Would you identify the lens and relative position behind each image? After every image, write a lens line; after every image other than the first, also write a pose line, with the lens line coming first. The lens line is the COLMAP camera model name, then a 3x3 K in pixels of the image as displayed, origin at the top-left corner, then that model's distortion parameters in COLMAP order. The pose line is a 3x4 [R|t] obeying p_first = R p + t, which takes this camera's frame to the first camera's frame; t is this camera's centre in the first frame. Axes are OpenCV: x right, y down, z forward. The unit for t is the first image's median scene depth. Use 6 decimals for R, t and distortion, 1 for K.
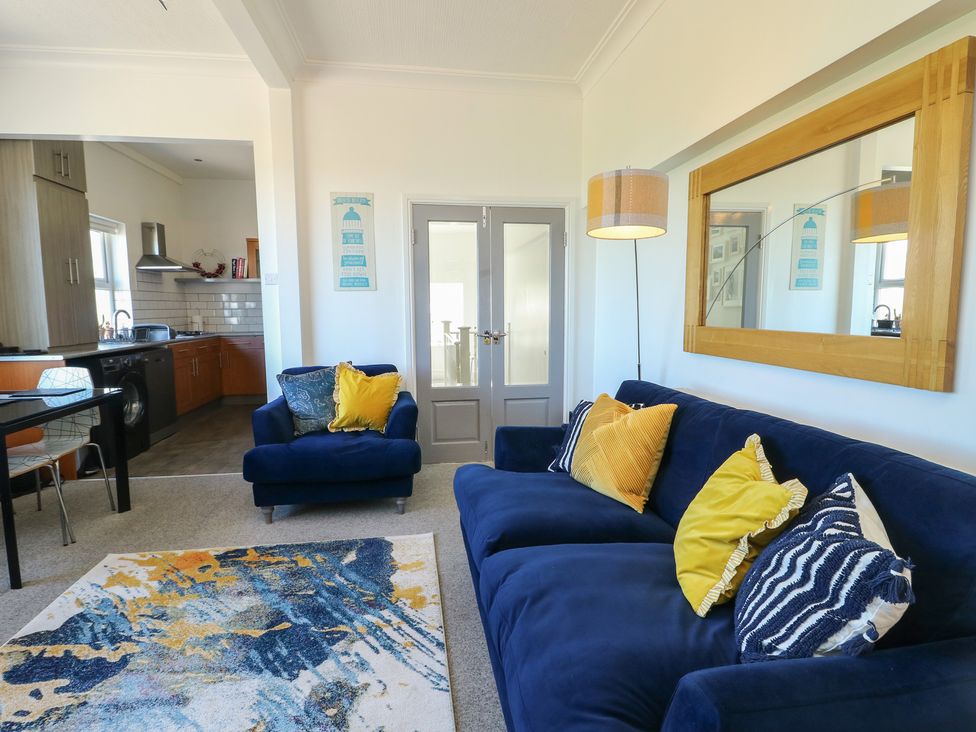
lens RADIAL K [[510.3, 0, 492.8], [0, 510.3, 362.9], [0, 0, 1]] dist [-0.005787, -0.007981]
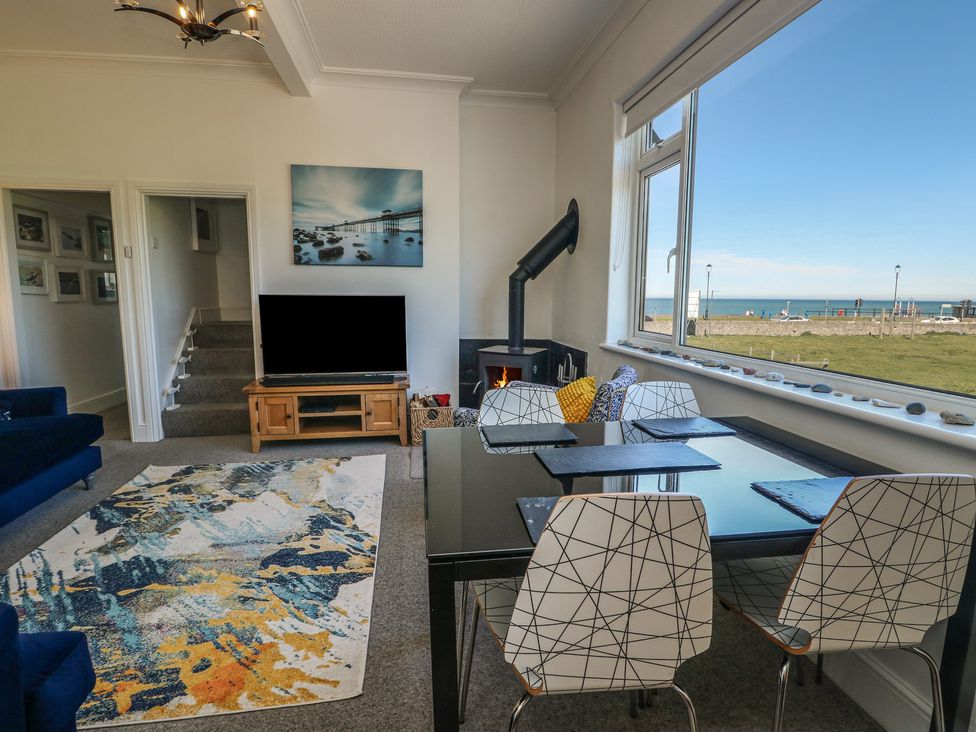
lens RADIAL K [[510.3, 0, 487.4], [0, 510.3, 362.9], [0, 0, 1]] dist [-0.005787, -0.007981]
pose [[-0.999983, 0.005392, -0.002331, -1.177982], [0.004644, 0.968663, 0.248335, -0.198801], [0.003597, 0.248320, -0.968671, 1.930052]]
